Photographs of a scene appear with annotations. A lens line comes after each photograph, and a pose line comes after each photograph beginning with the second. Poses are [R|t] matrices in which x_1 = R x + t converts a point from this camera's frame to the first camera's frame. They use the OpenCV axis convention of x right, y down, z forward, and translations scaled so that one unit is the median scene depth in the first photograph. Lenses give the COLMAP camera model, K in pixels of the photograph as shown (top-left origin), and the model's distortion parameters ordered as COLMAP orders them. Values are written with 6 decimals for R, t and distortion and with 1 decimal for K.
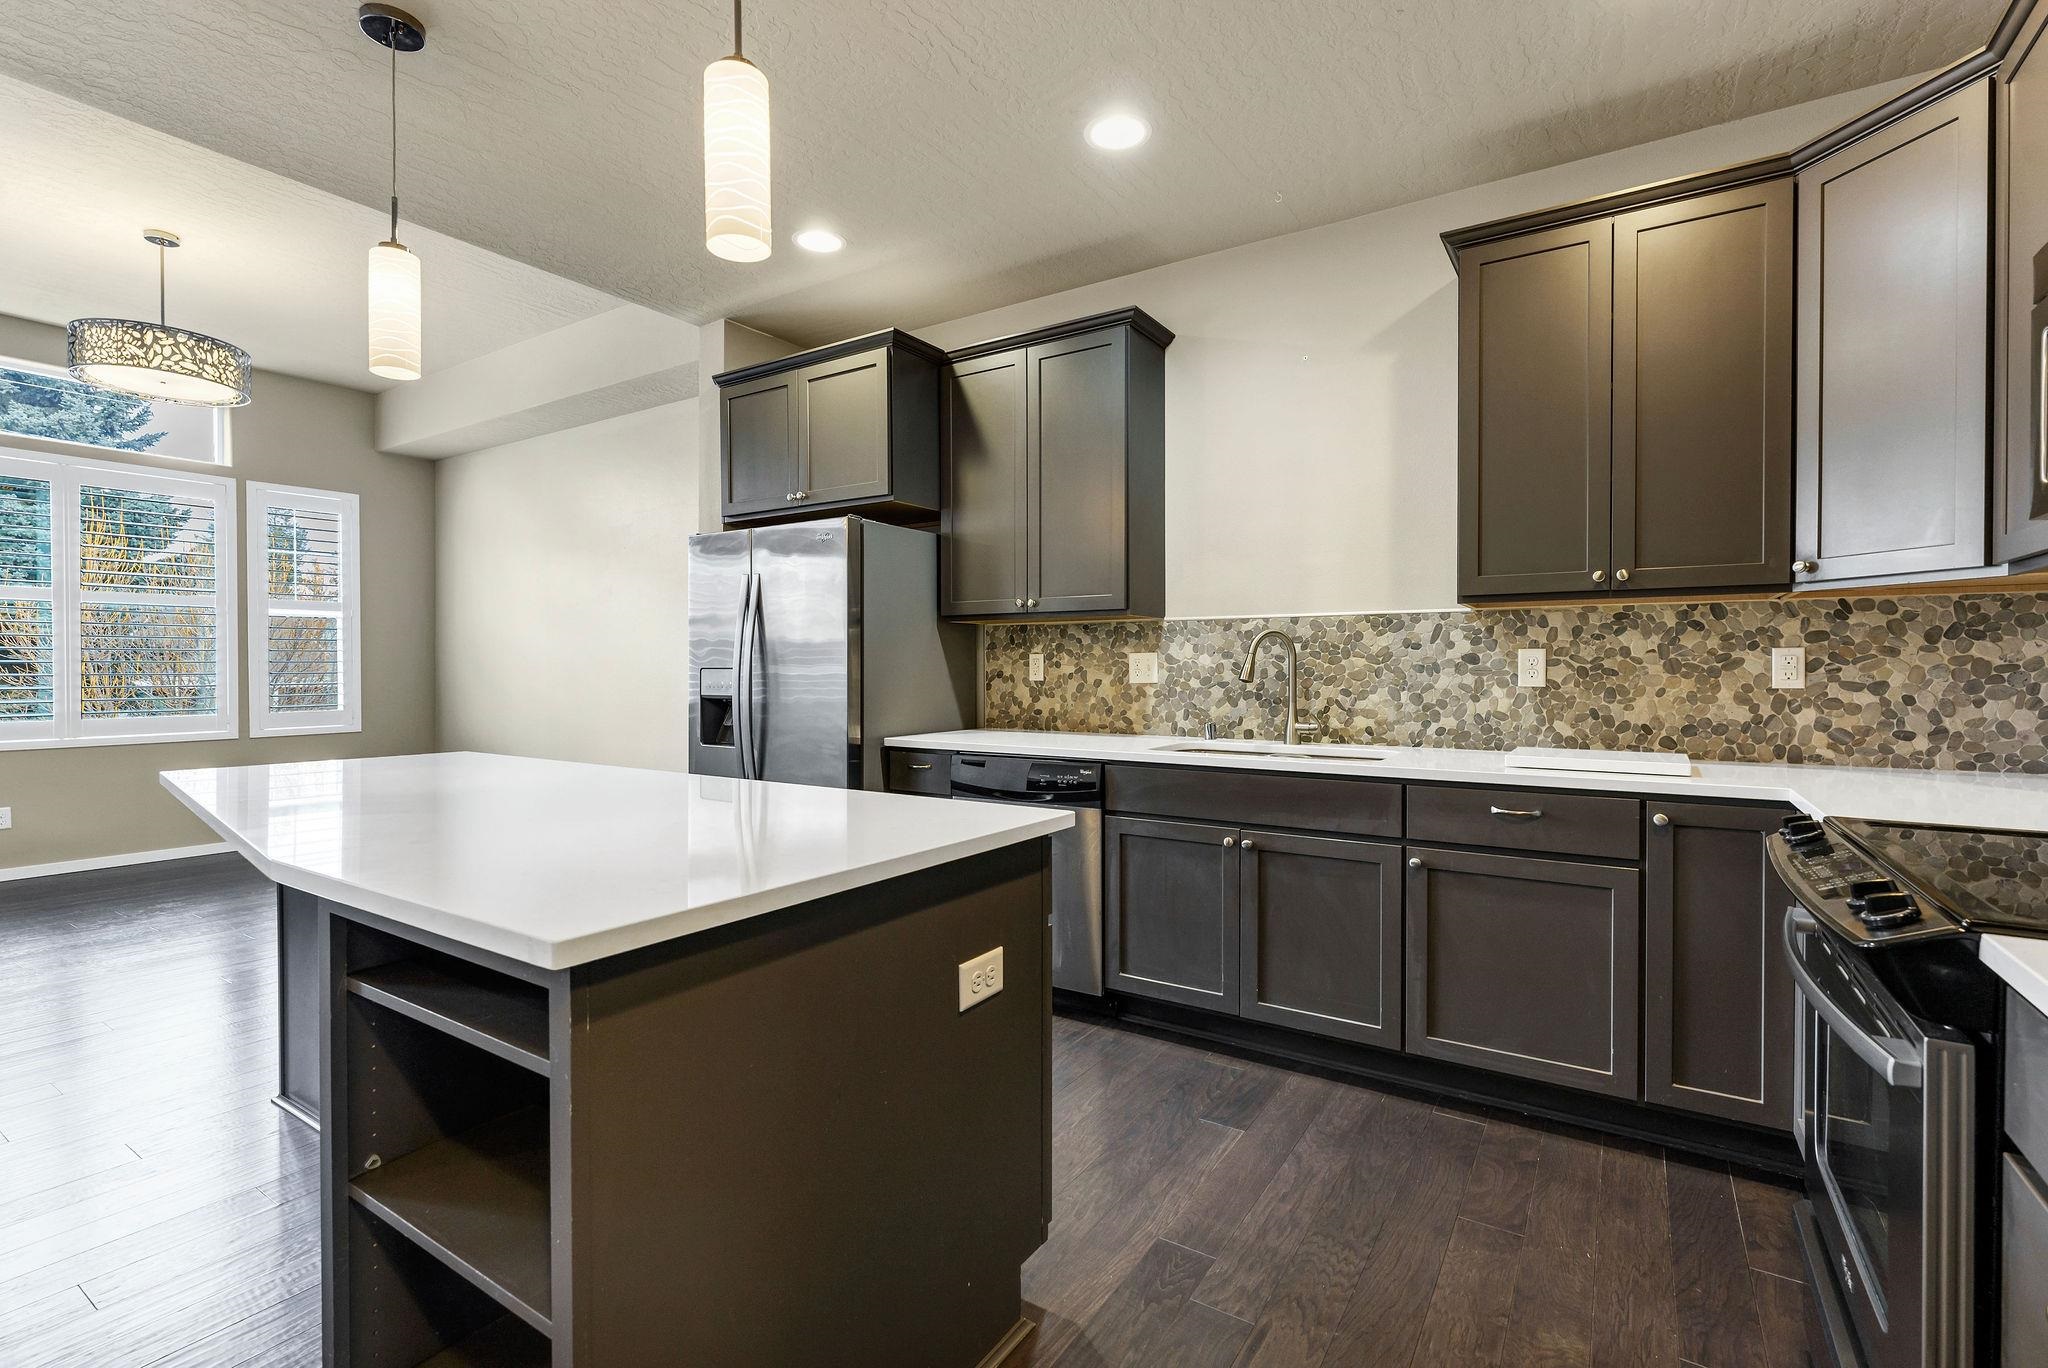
lens RADIAL K [[913.5, 0, 1014.8], [0, 913.5, 676.4], [0, 0, 1]] dist [-0.009582, 0.001547]
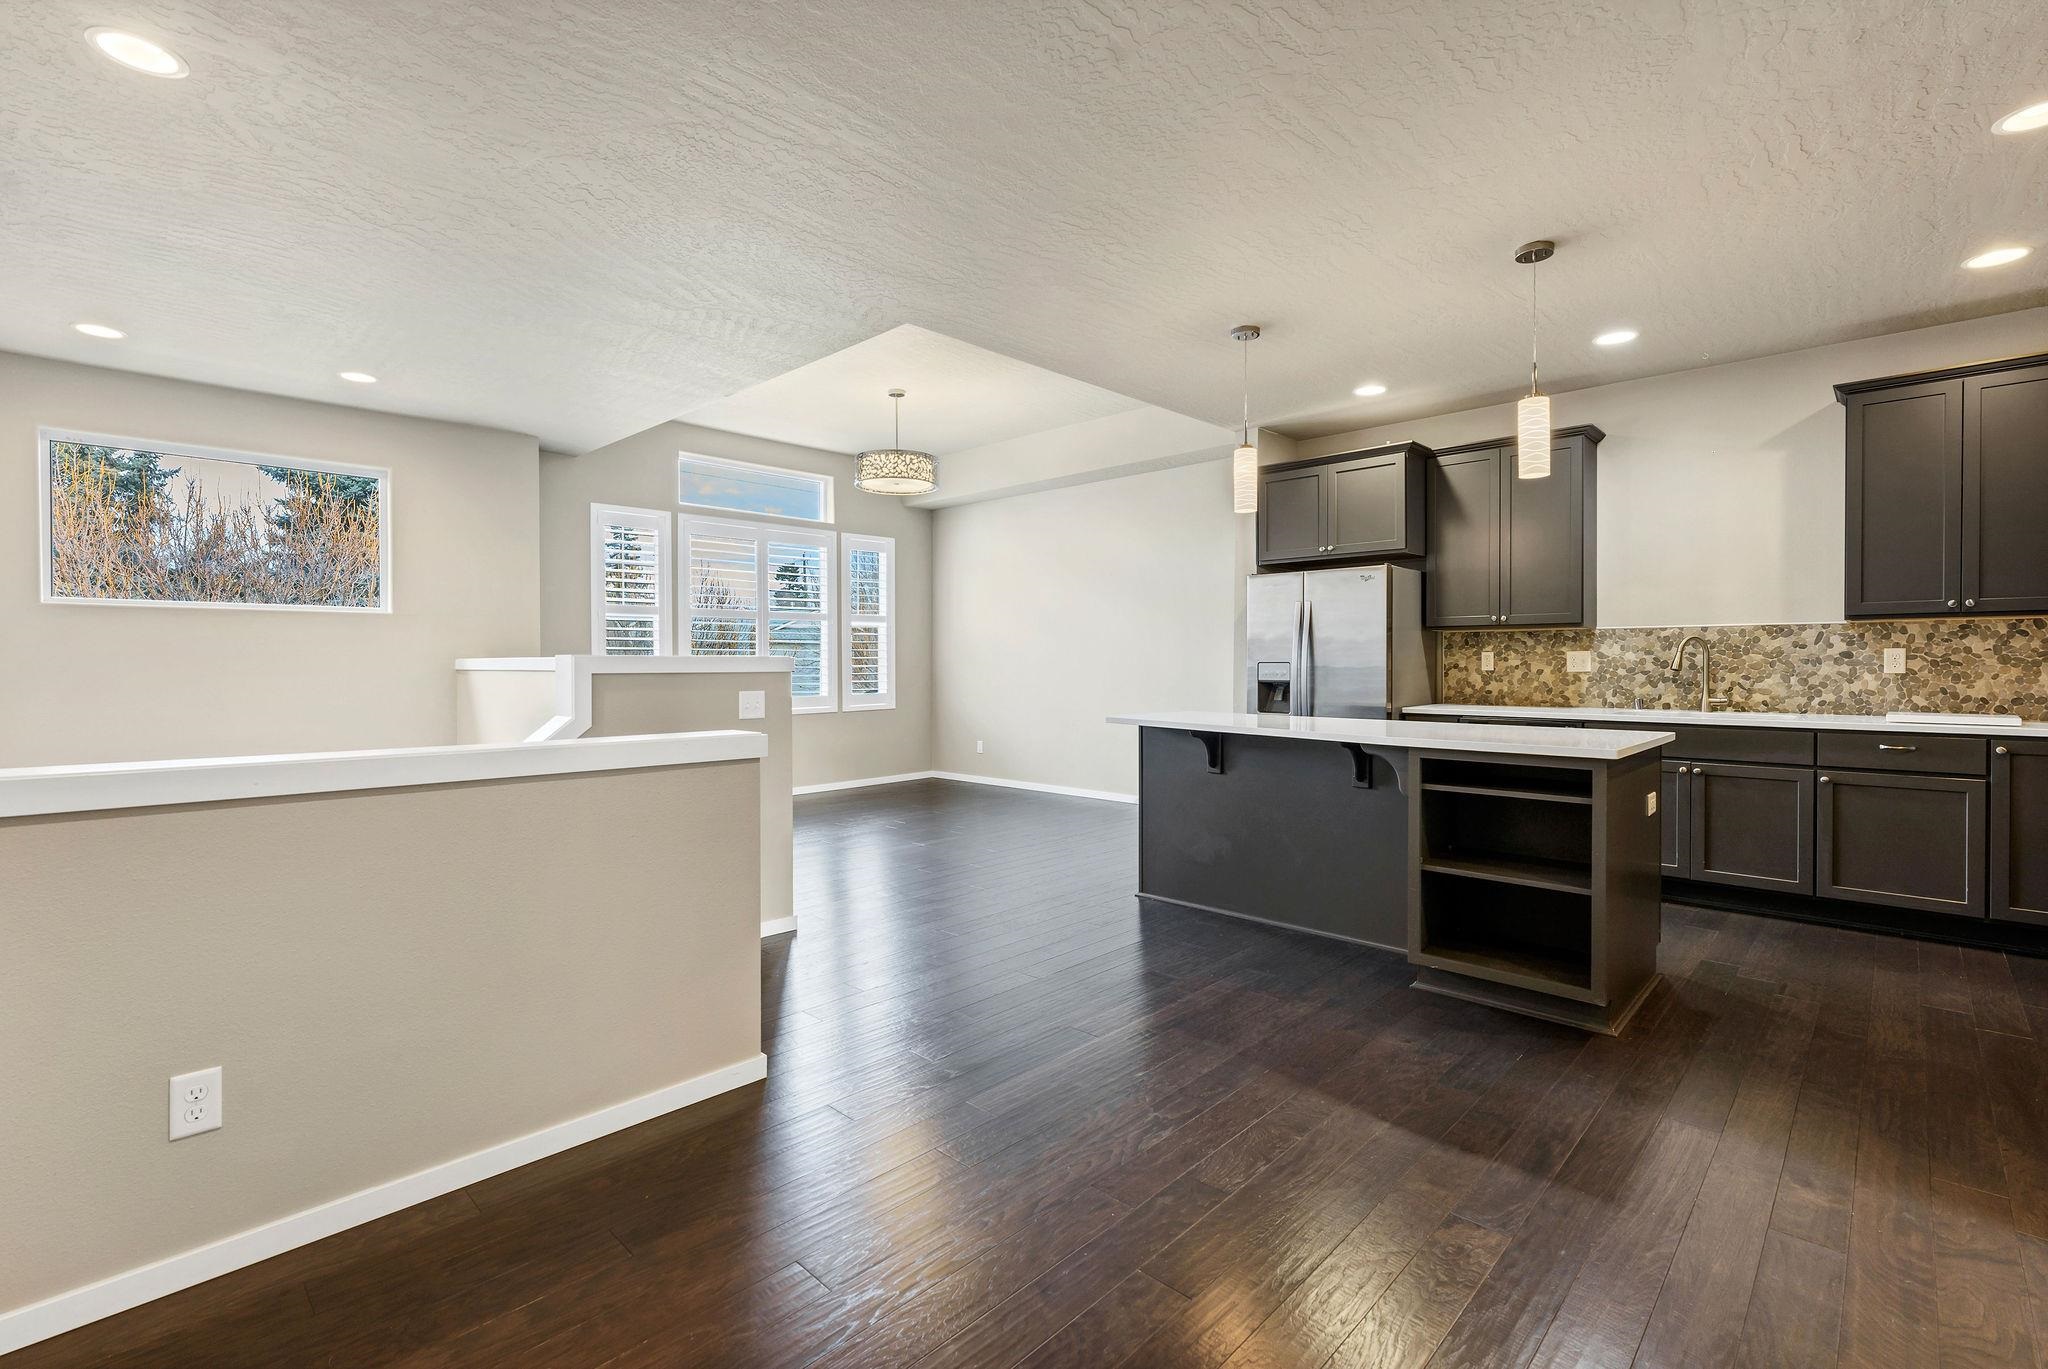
lens RADIAL K [[913.5, 0, 1036.0], [0, 913.5, 671.3], [0, 0, 1]] dist [-0.009582, 0.001547]
pose [[0.985094, -0.001128, -0.172015, -0.541440], [0.001456, 0.999997, 0.001776, 0.003148], [0.172012, -0.002000, 0.985093, -0.682129]]
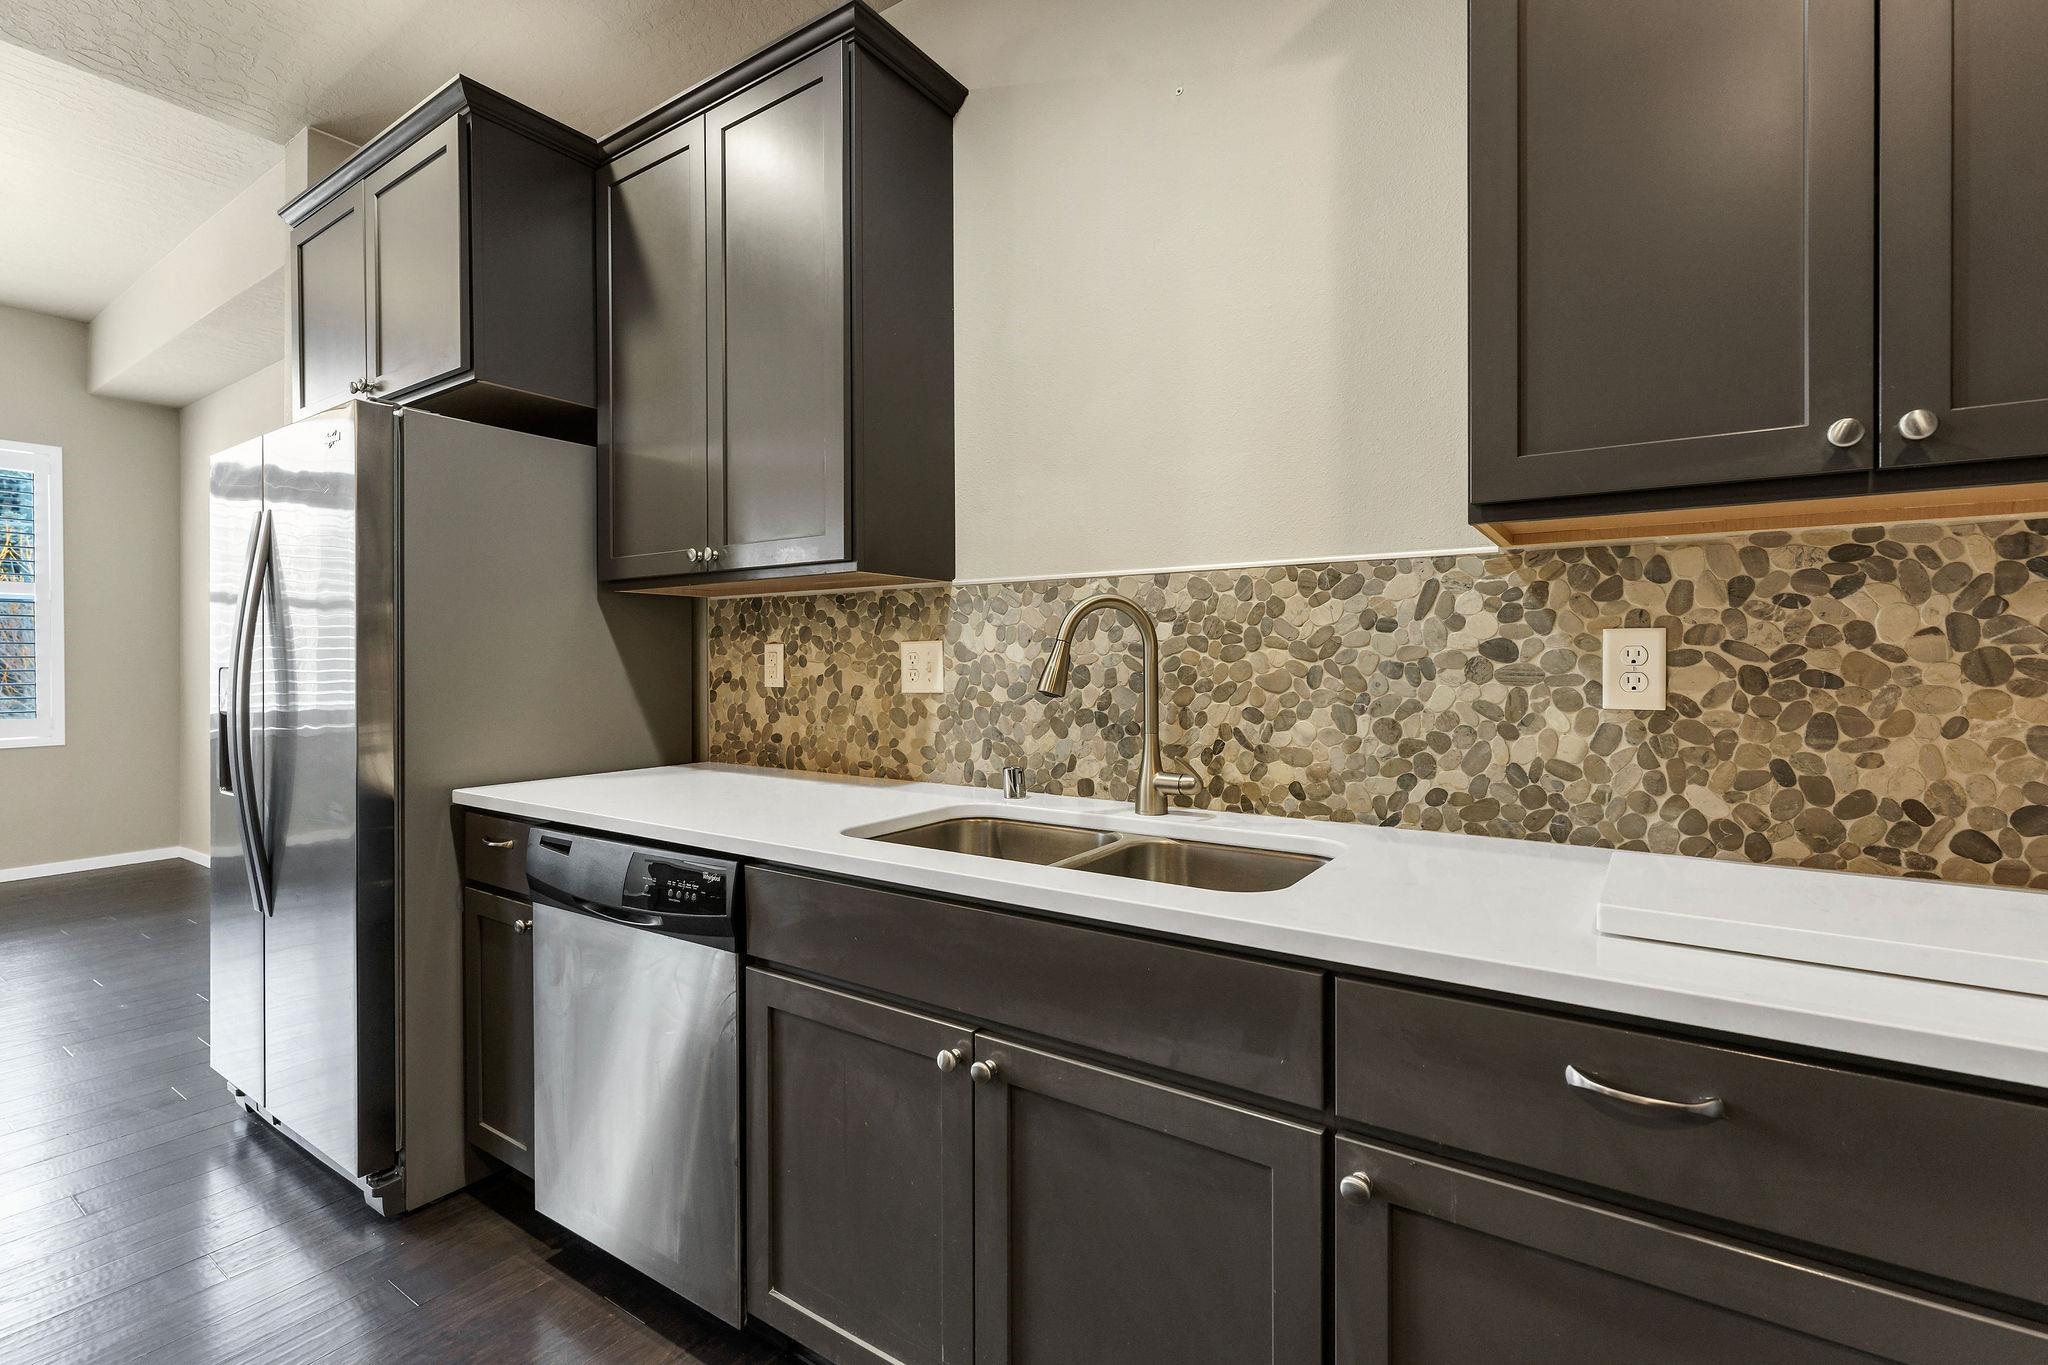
lens RADIAL K [[914.0, 0, 983.0], [0, 914.0, 663.3], [0, 0, 1]] dist [-0.008585, 0.001330]
pose [[0.999089, -0.000767, -0.042660, 0.238874], [0.000442, 0.999971, -0.007627, -0.008524], [0.042664, 0.007602, 0.999061, 0.487443]]
